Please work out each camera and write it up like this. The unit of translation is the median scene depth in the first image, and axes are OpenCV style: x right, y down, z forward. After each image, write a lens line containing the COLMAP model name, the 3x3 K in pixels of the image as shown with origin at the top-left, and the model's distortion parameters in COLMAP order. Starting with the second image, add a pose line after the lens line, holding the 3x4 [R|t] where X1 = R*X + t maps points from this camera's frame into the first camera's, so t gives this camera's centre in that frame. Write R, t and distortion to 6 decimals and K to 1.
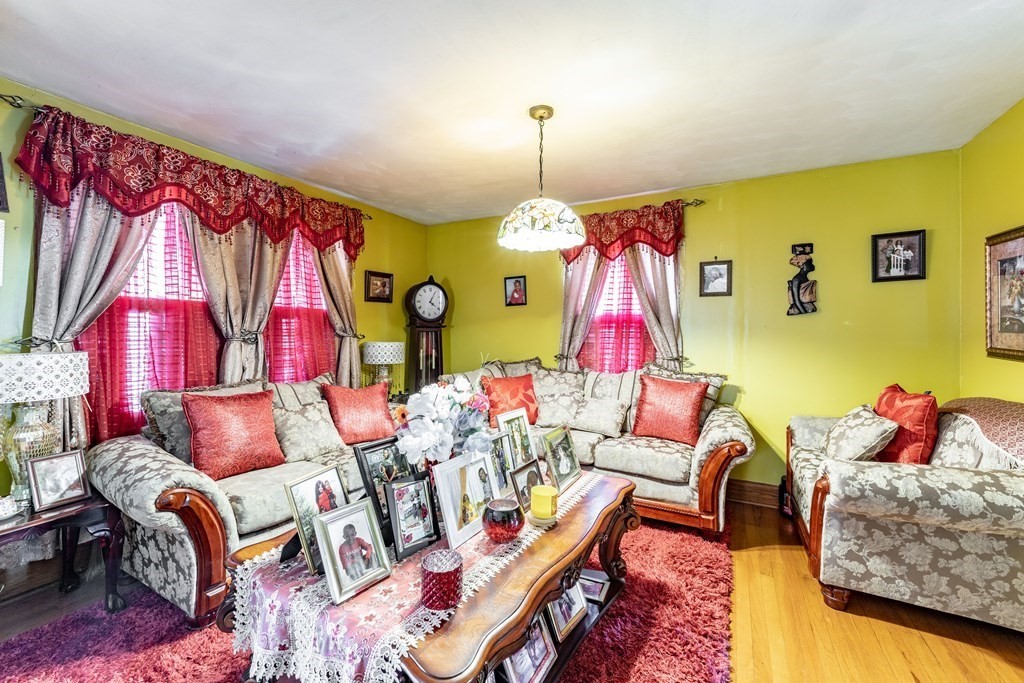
lens RADIAL K [[412.4, 0, 506.7], [0, 412.4, 339.0], [0, 0, 1]] dist [0.004047, -0.000698]
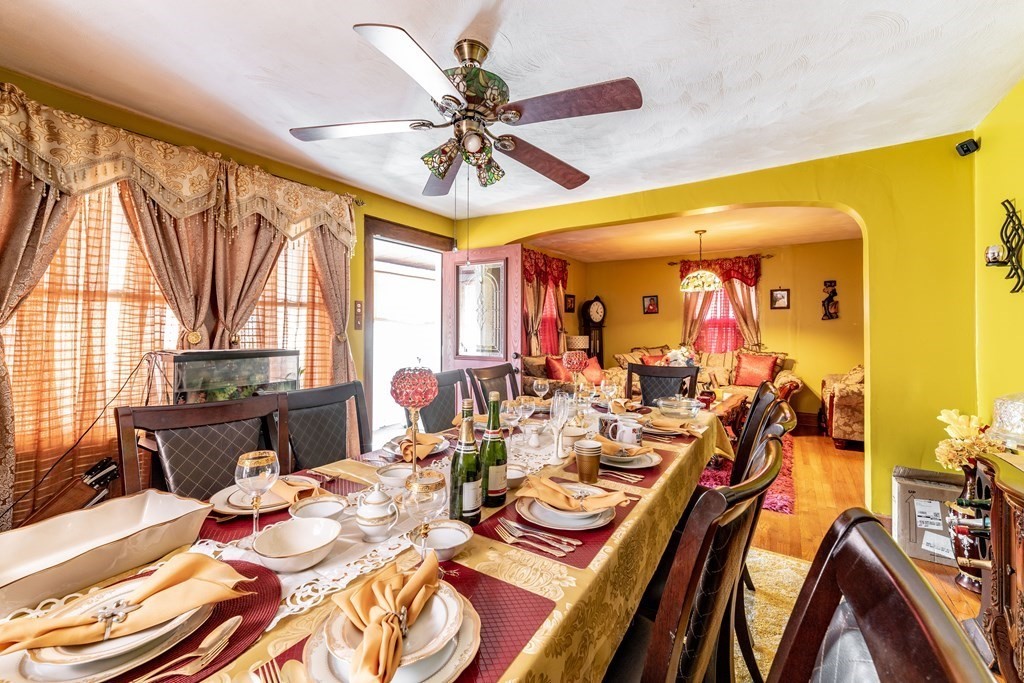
lens RADIAL K [[412.4, 0, 515.8], [0, 412.4, 332.2], [0, 0, 1]] dist [0.004047, -0.000698]
pose [[0.997073, -0.006467, -0.076184, -0.490560], [0.006015, 0.999963, -0.006164, 0.000412], [0.076221, 0.005688, 0.997075, -0.853133]]
